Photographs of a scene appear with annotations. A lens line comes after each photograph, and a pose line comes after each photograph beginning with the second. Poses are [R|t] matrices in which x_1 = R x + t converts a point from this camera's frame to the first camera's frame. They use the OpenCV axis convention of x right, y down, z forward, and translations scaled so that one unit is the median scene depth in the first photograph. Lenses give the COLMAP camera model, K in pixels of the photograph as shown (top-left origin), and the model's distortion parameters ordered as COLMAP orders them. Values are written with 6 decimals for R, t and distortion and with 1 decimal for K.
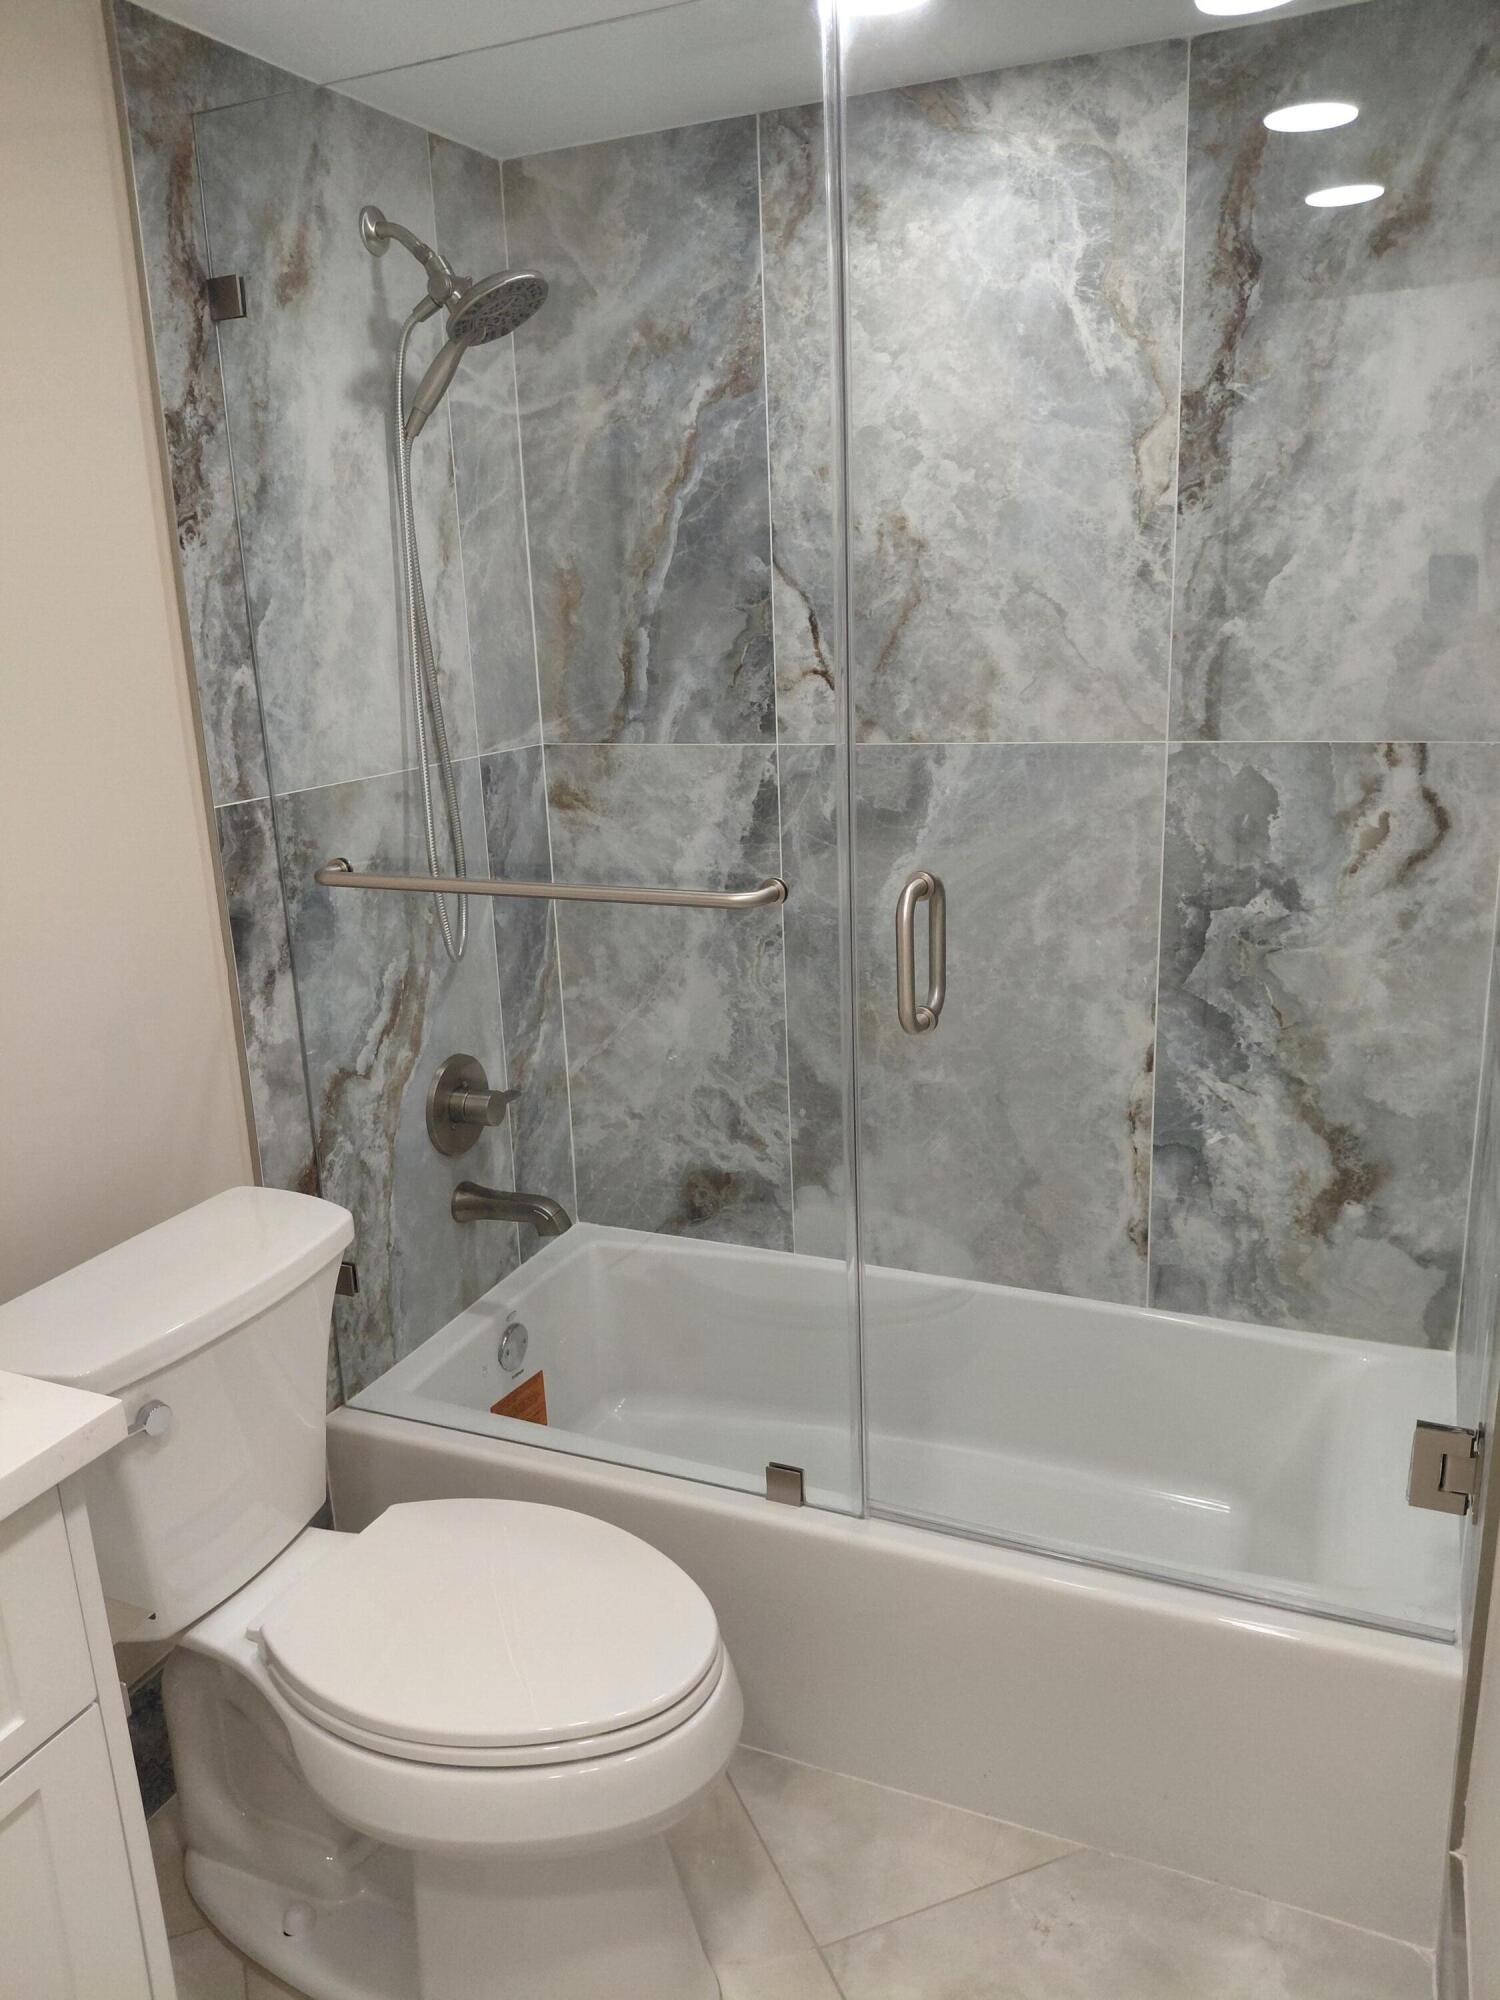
lens RADIAL K [[1442.5, 0, 744.7], [0, 1442.5, 1017.8], [0, 0, 1]] dist [0.090191, -0.203024]
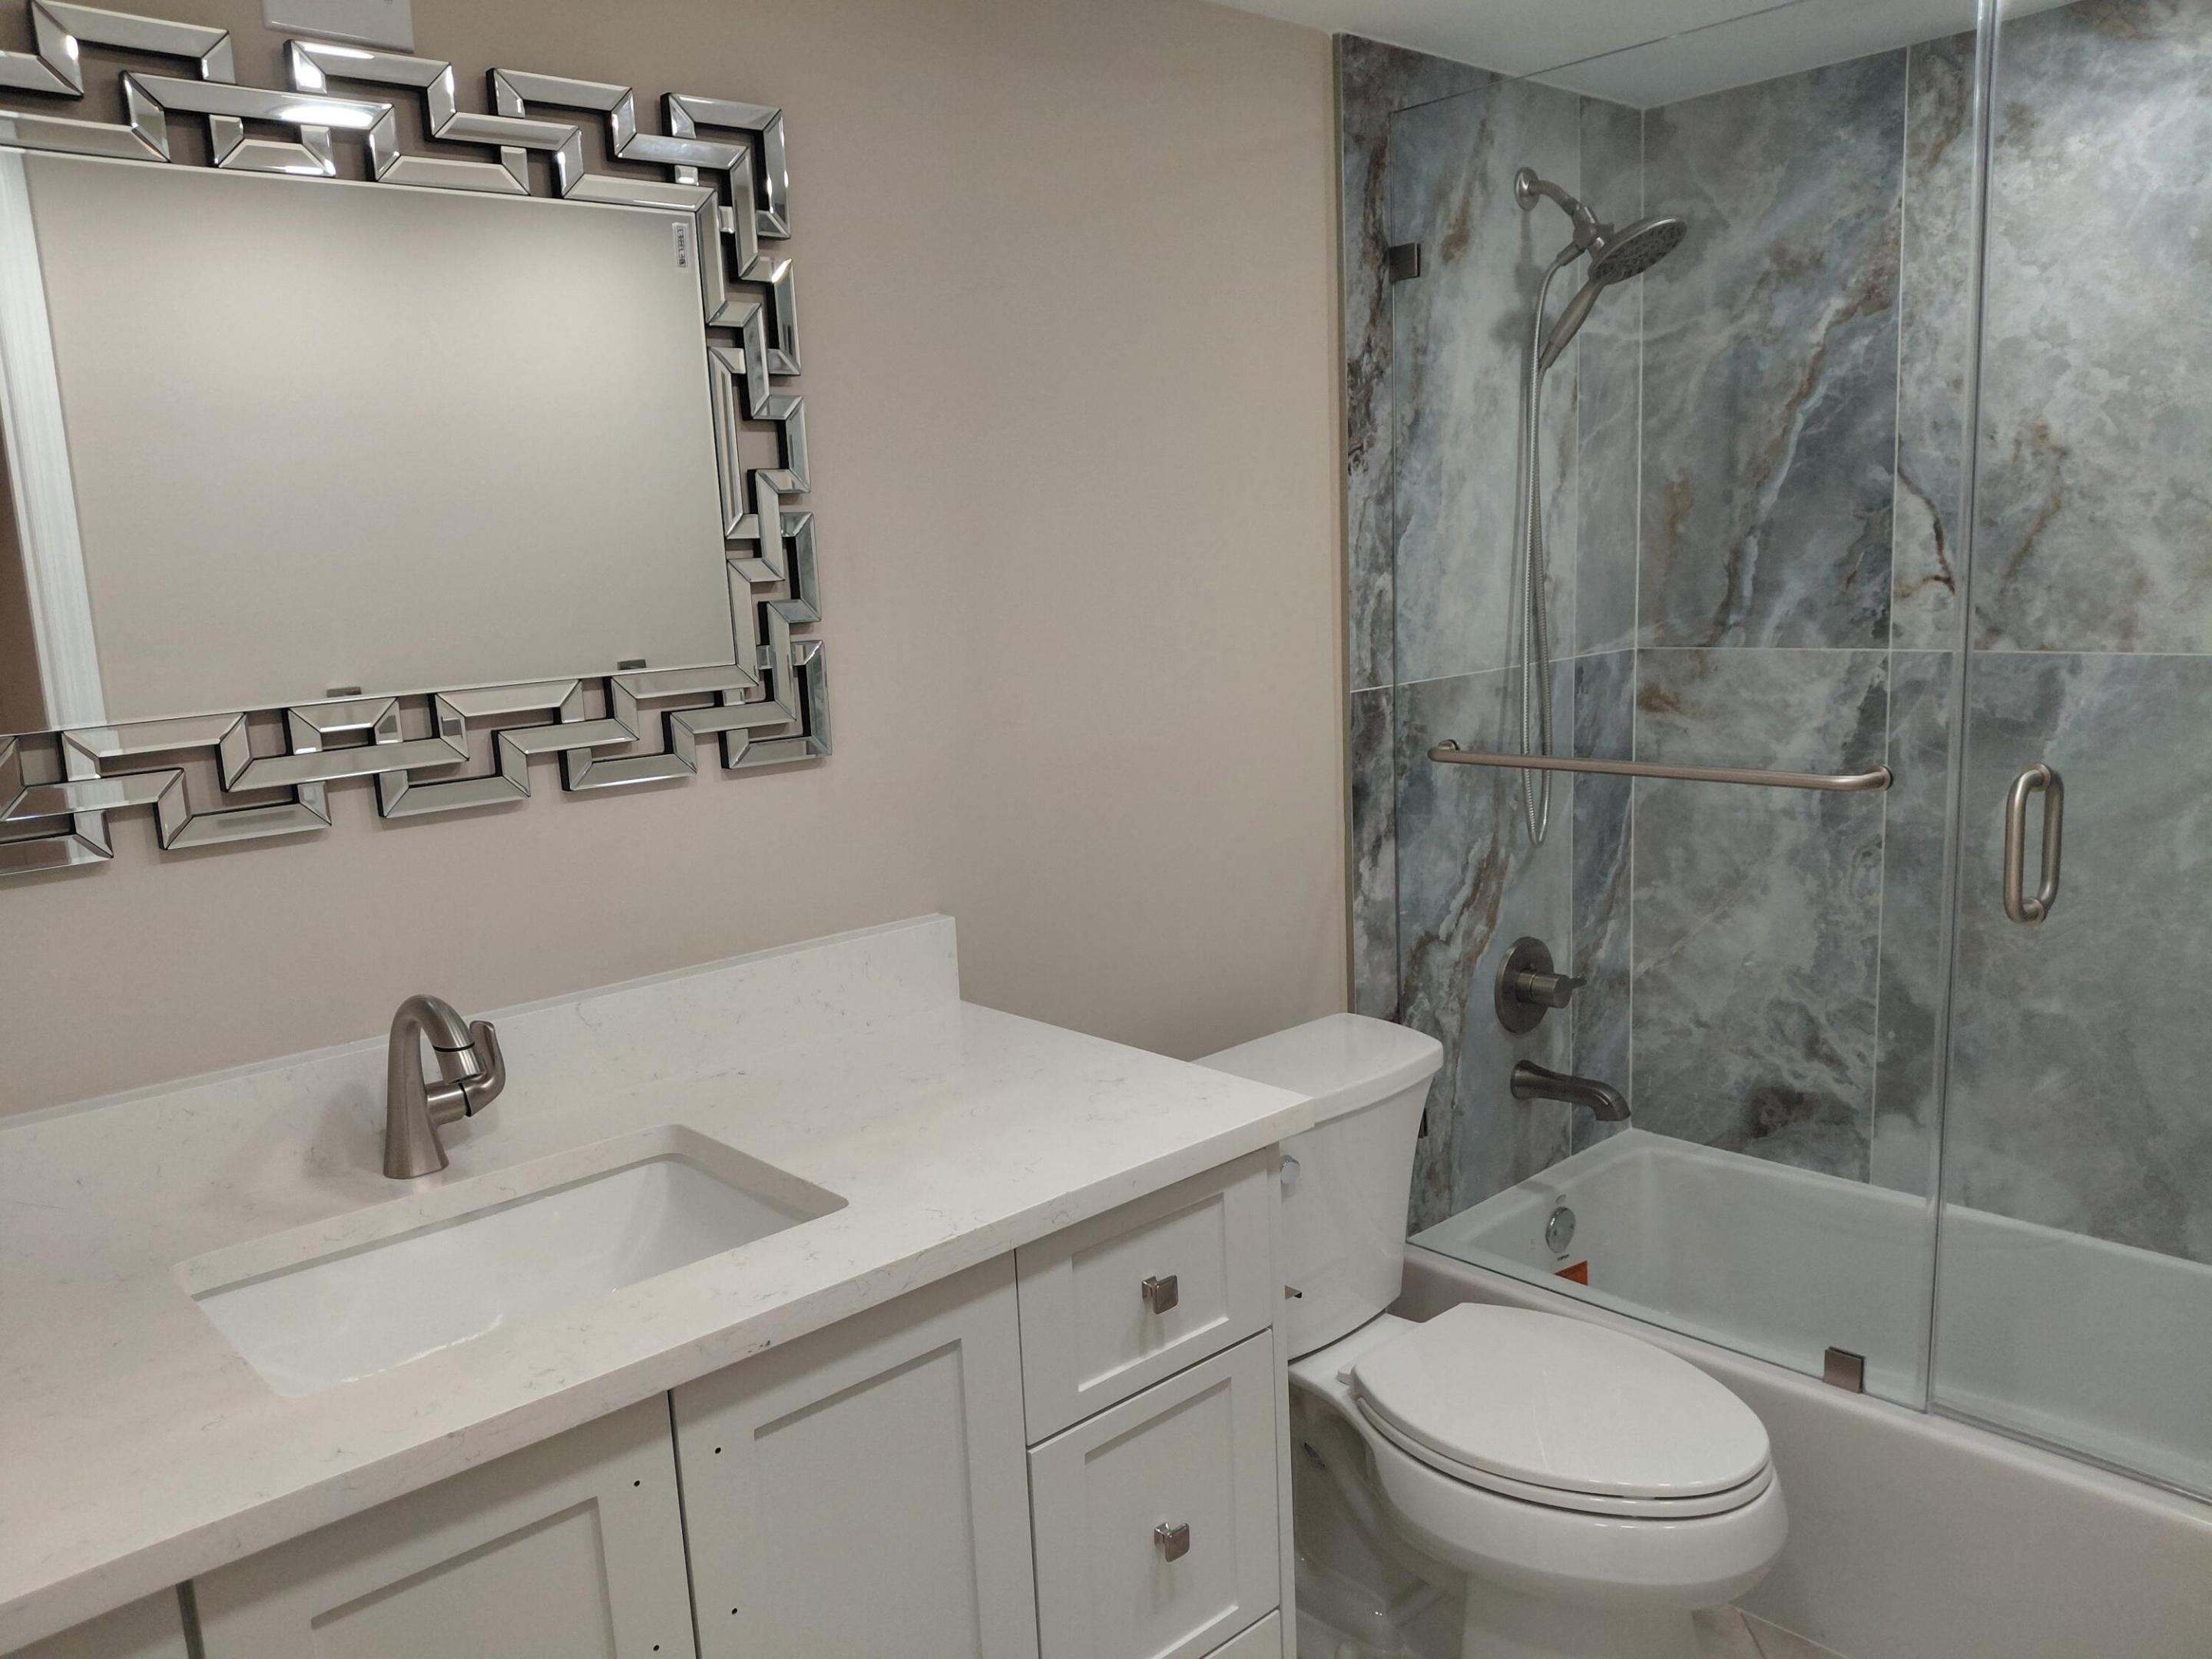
lens RADIAL K [[1612.0, 0, 1109.1], [0, 1612.0, 856.9], [0, 0, 1]] dist [0.193957, -0.482817]
pose [[0.915661, 0.067990, -0.396160, -0.012111], [-0.099276, 0.993310, -0.058985, 0.070802], [0.389499, 0.093340, 0.916285, -0.220843]]
